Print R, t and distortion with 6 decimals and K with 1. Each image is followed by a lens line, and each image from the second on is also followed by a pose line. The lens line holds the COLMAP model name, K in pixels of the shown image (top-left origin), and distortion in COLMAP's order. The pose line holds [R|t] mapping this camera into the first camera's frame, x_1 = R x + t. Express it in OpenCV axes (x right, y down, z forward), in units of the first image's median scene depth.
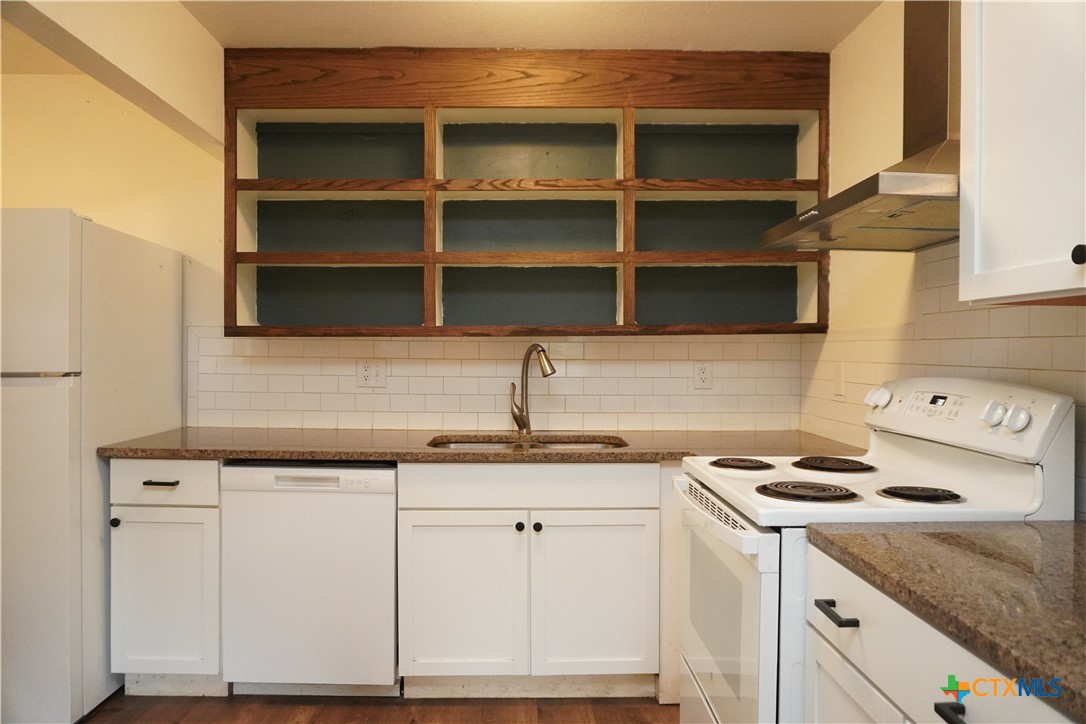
lens RADIAL K [[724.6, 0, 545.9], [0, 724.6, 359.1], [0, 0, 1]] dist [-0.036858, 0.010268]
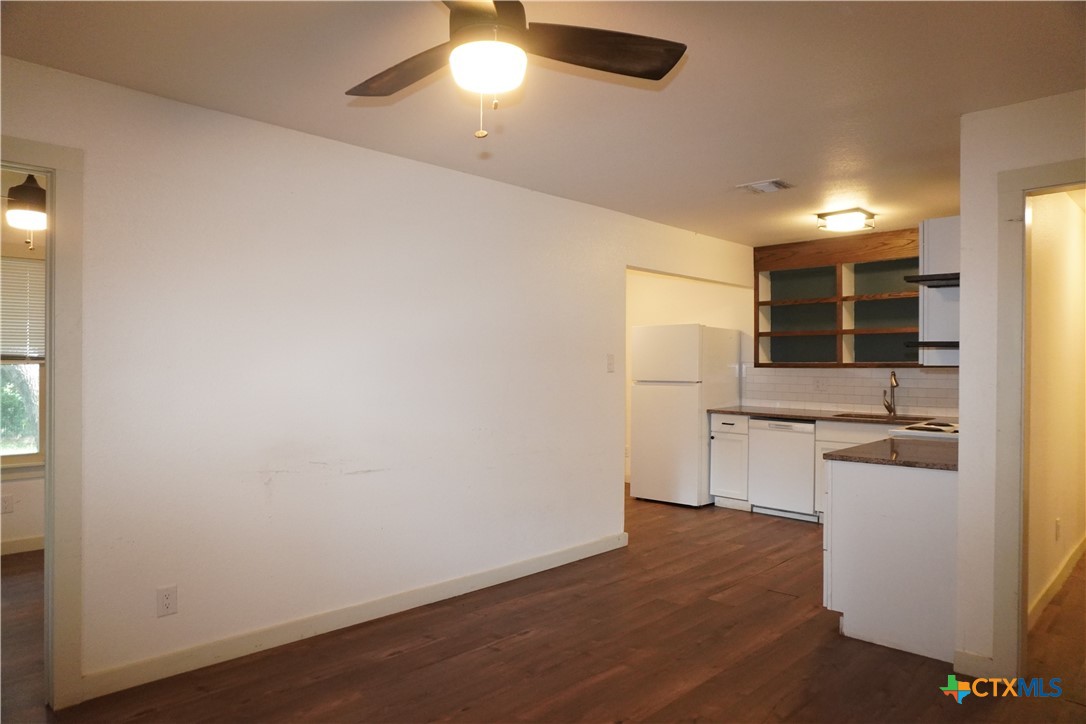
lens RADIAL K [[724.6, 0, 546.1], [0, 724.6, 358.8], [0, 0, 1]] dist [-0.036858, 0.010268]
pose [[0.703975, -0.004907, -0.710208, 0.775466], [-0.007340, 0.999872, -0.014184, -0.021474], [0.710187, 0.015198, 0.703849, -1.188677]]
